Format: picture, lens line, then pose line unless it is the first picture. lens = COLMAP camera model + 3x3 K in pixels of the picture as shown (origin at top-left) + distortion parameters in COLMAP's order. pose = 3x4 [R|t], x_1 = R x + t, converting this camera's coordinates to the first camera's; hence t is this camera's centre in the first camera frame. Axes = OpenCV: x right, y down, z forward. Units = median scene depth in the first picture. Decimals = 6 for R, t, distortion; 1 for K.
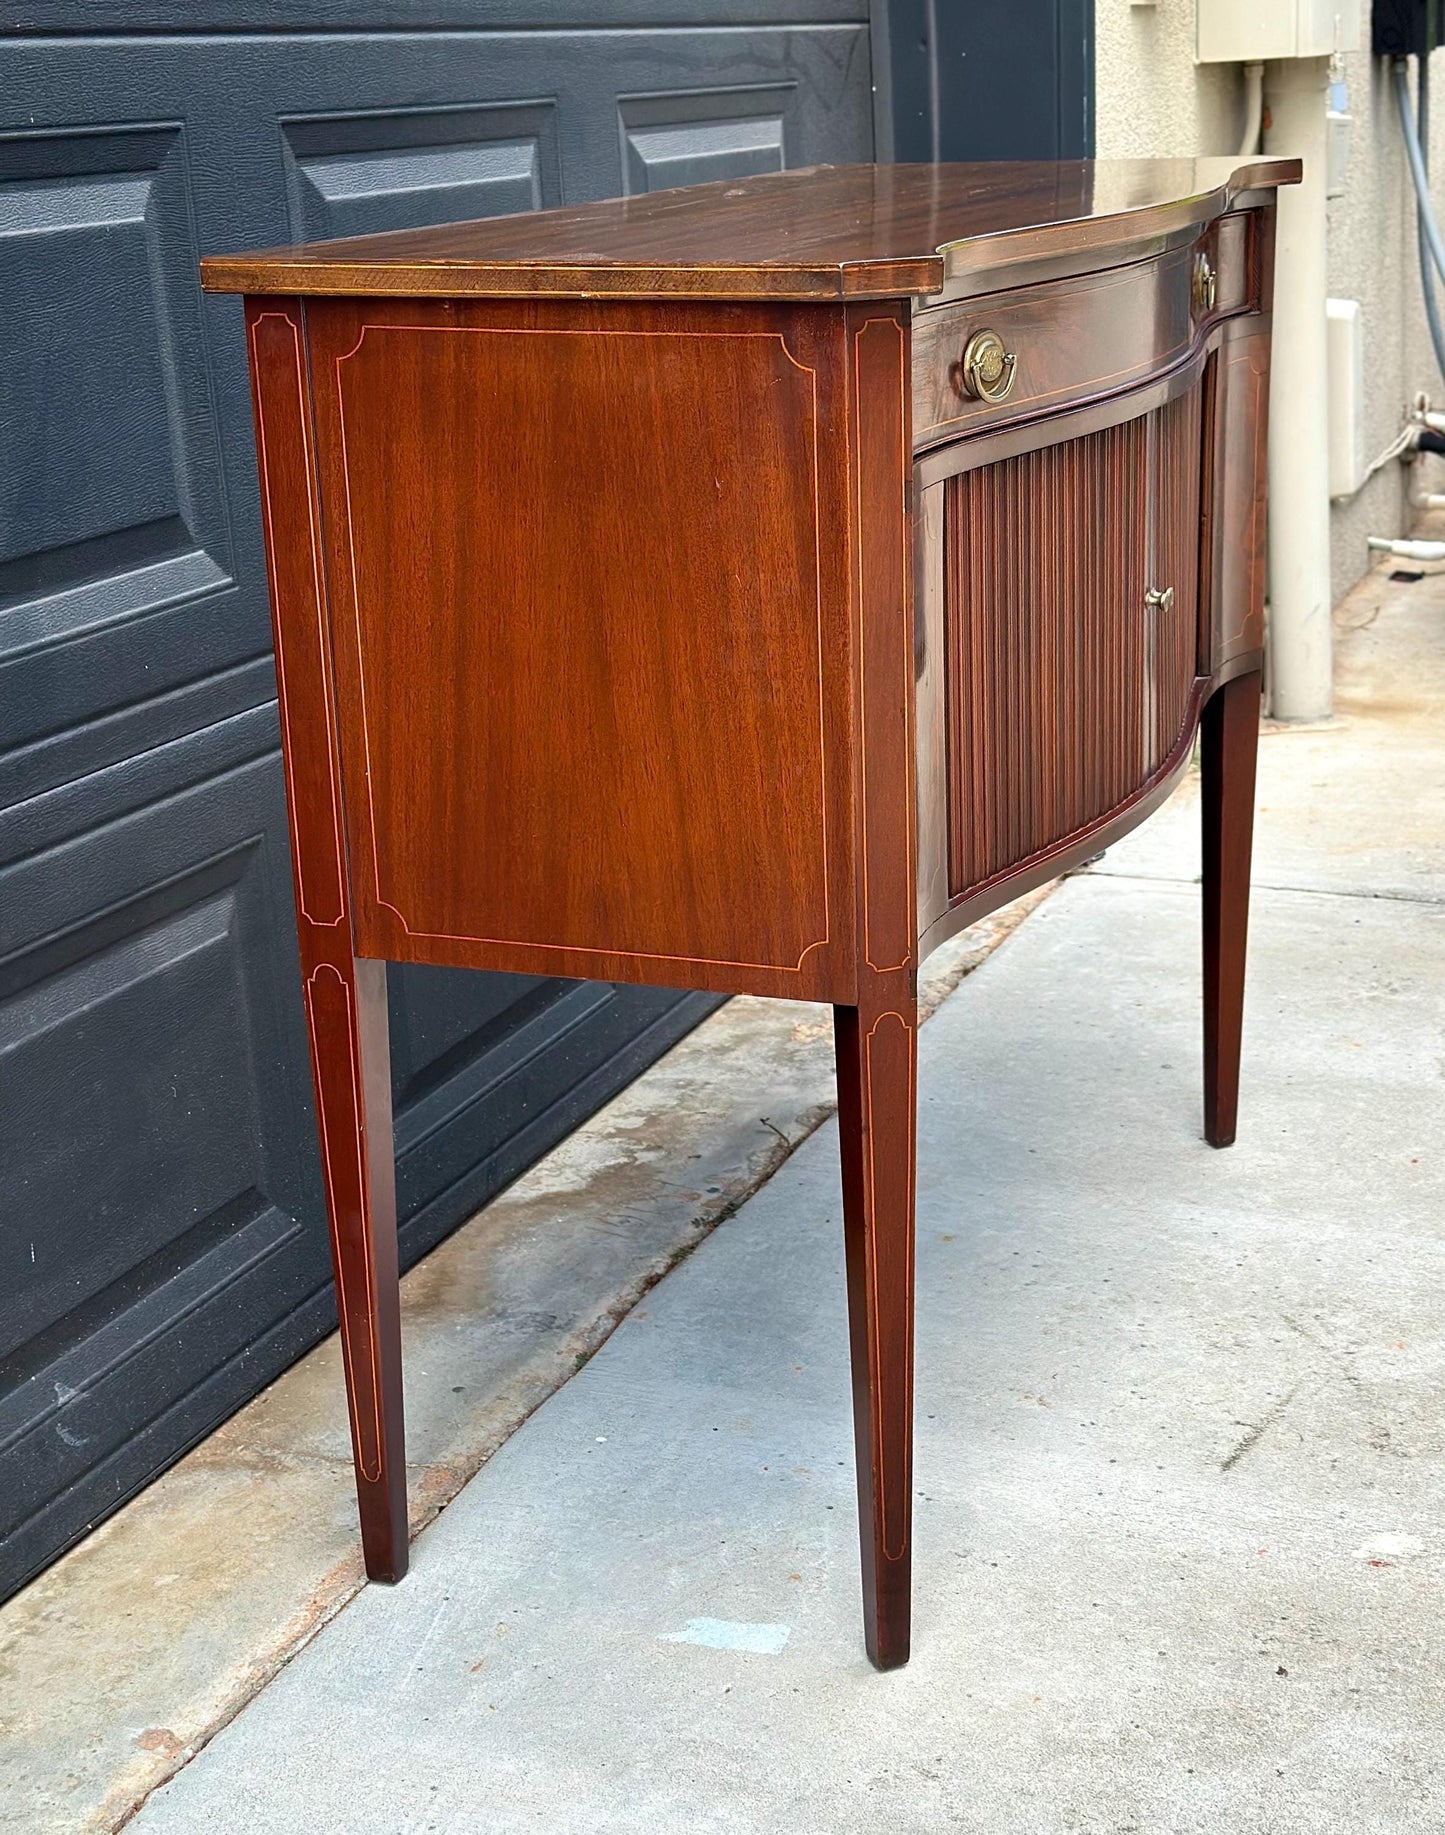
lens RADIAL K [[2772.5, 0, 770.2], [0, 2772.5, 998.7], [0, 0, 1]] dist [0.044592, 0.010498]
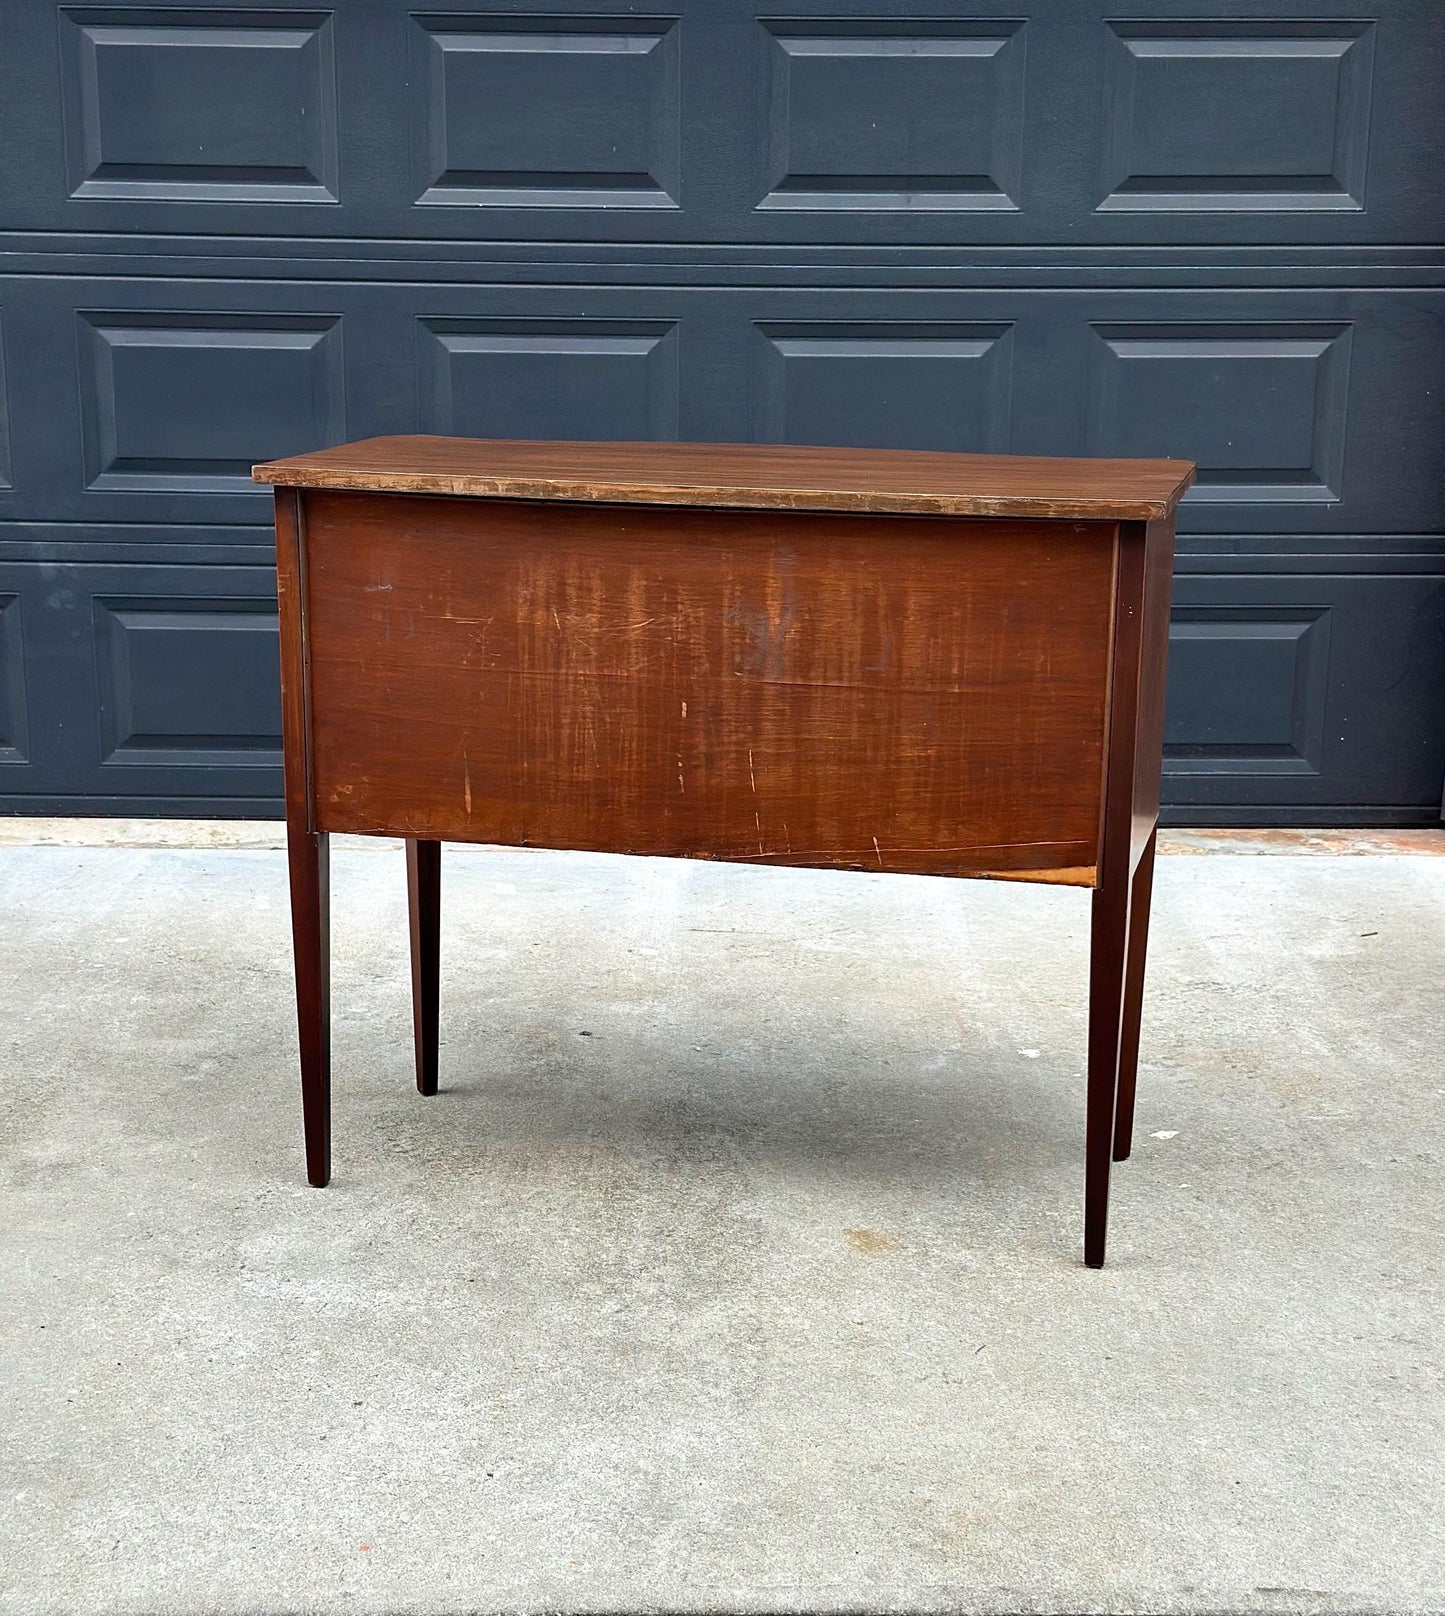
lens RADIAL K [[2677.4, 0, 731.6], [0, 2677.4, 995.3], [0, 0, 1]] dist [0.068567, -0.130830]
pose [[0.369419, 0.307932, -0.876760, 1.898147], [-0.318723, 0.928255, 0.191725, -0.192992], [0.872895, 0.208617, 0.441060, 0.055753]]
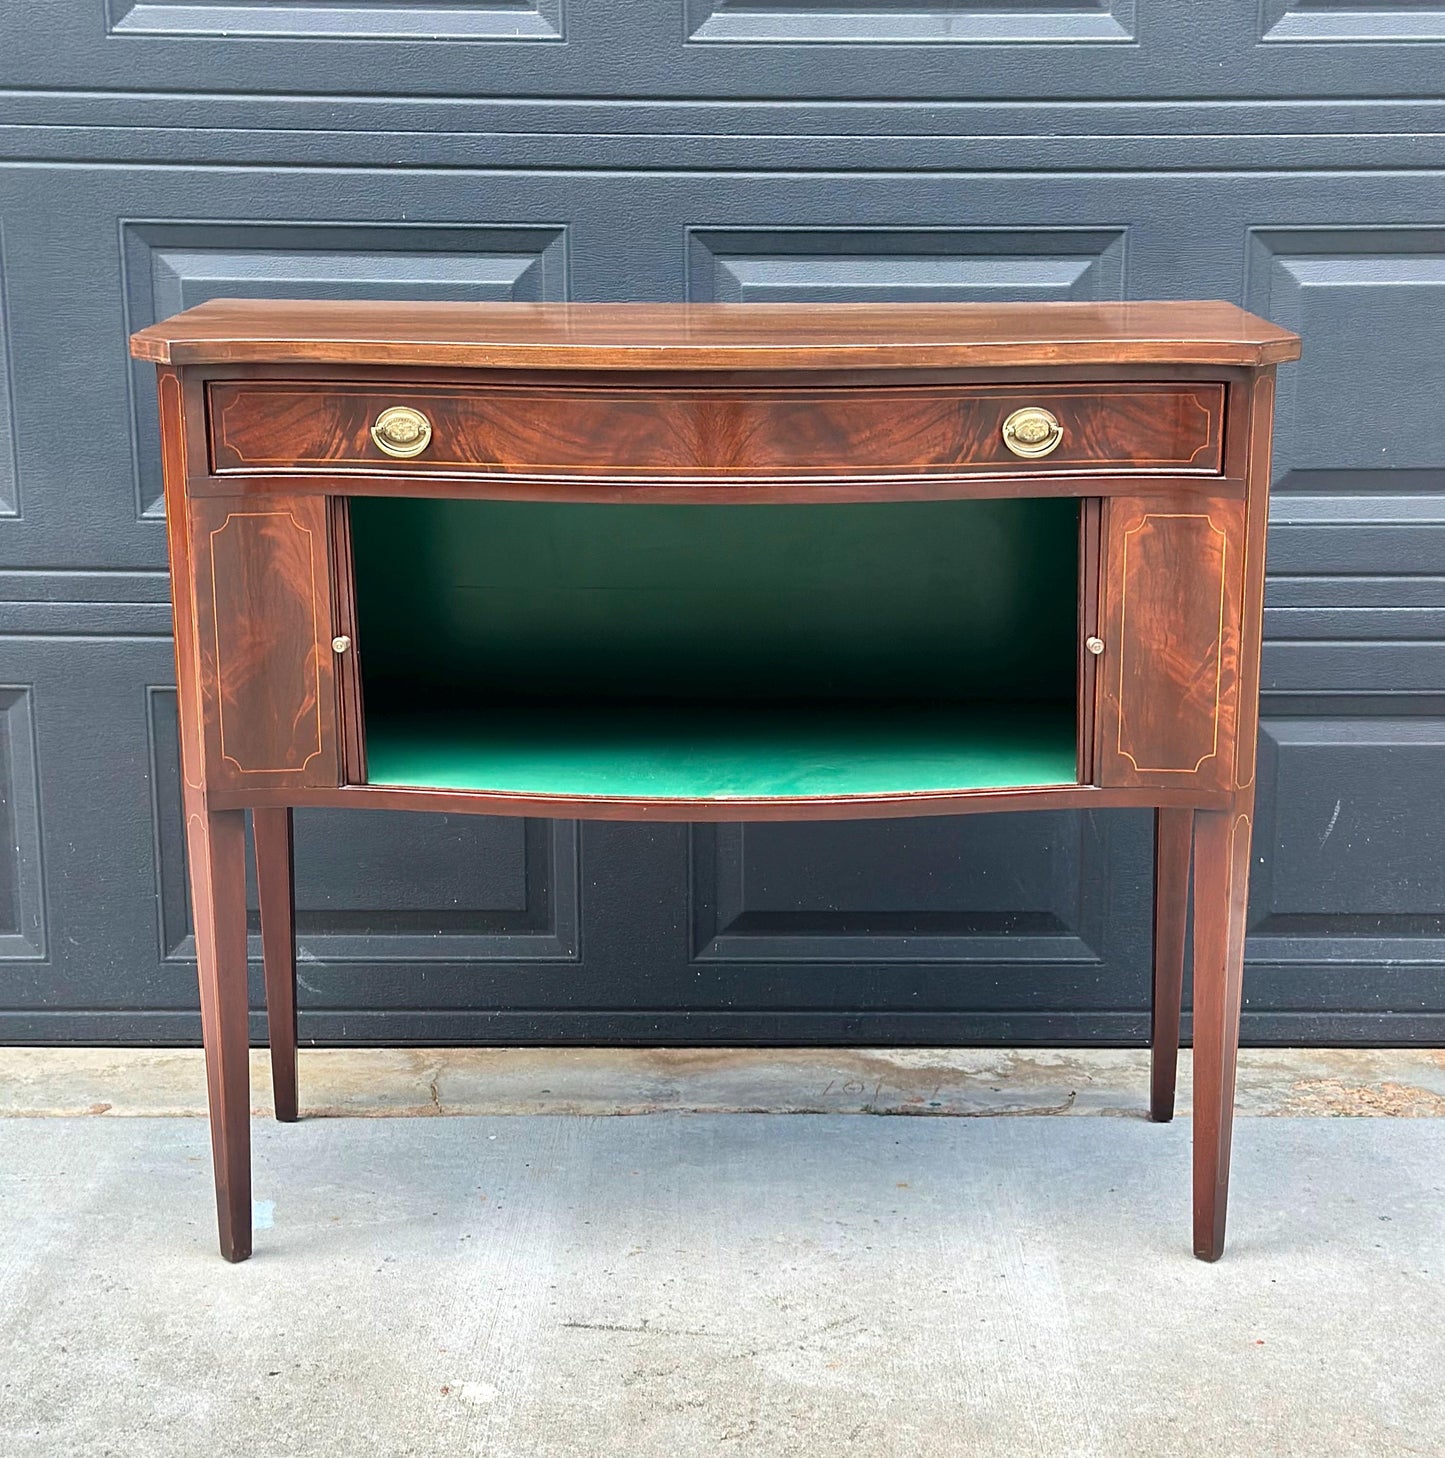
lens RADIAL K [[2695.4, 0, 812.7], [0, 2695.4, 843.4], [0, 0, 1]] dist [0.073568, -0.072717]
pose [[0.385392, 0.282651, -0.878397, 1.088283], [-0.314030, 0.935285, 0.163177, -0.241566], [0.867674, 0.212956, 0.449212, 0.442210]]
